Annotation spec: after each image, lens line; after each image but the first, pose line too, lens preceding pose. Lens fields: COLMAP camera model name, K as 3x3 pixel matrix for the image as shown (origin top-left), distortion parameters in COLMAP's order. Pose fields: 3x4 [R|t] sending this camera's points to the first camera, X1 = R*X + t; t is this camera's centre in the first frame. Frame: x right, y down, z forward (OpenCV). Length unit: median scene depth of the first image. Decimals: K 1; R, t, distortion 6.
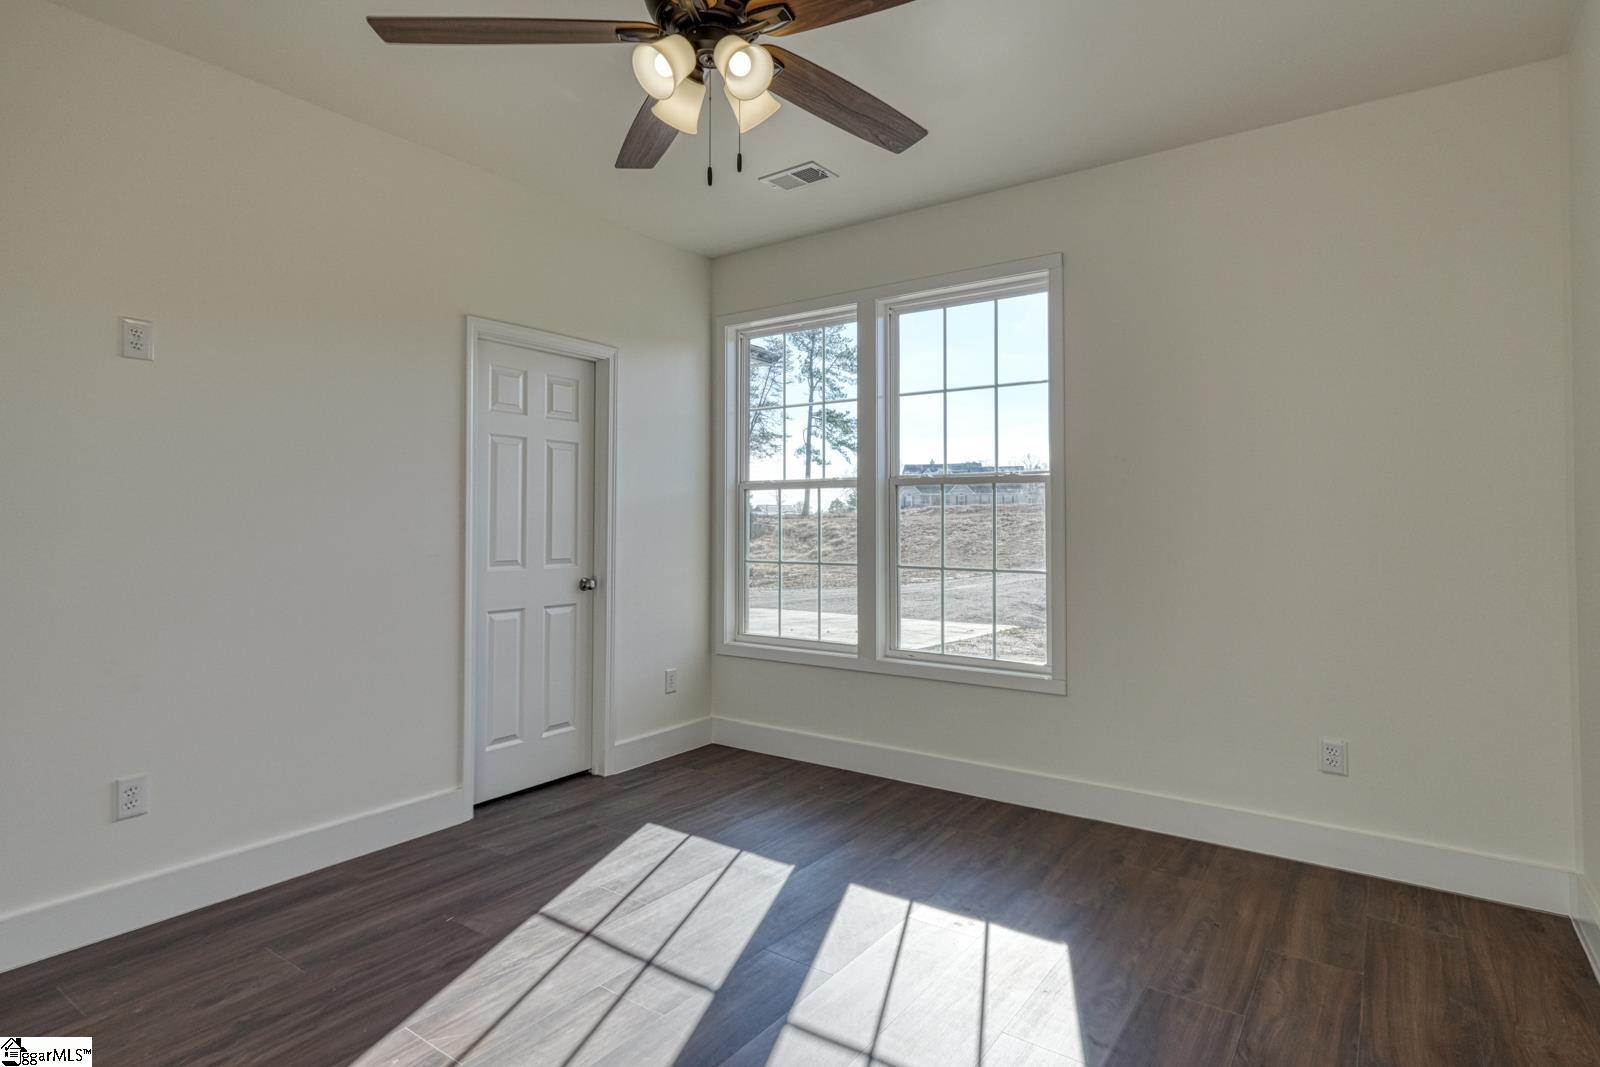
lens RADIAL K [[830.4, 0, 799.6], [0, 830.4, 504.0], [0, 0, 1]] dist [-0.022029, -0.000362]
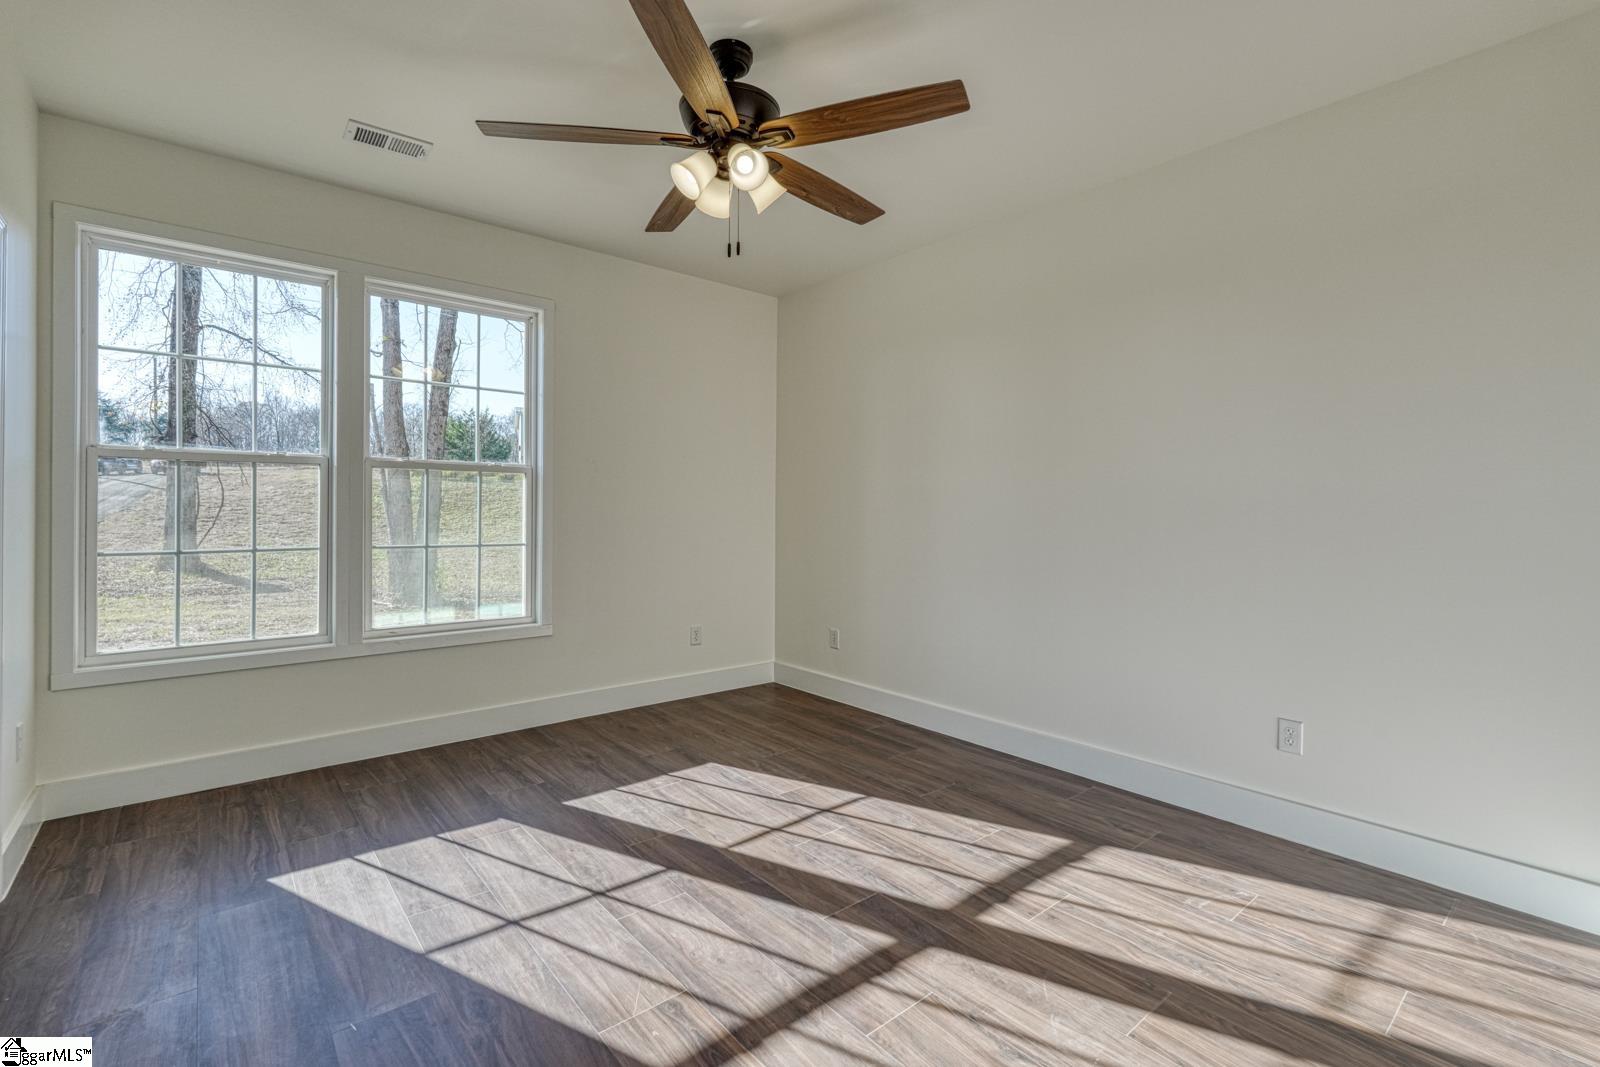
lens RADIAL K [[729.4, 0, 797.1], [0, 729.4, 506.6], [0, 0, 1]] dist [0.001634, 0.000214]
pose [[0.243163, 0.005143, 0.969972, -0.782952], [-0.026839, 0.999639, 0.001428, 0.013631], [-0.969614, -0.026381, 0.243213, 0.366134]]
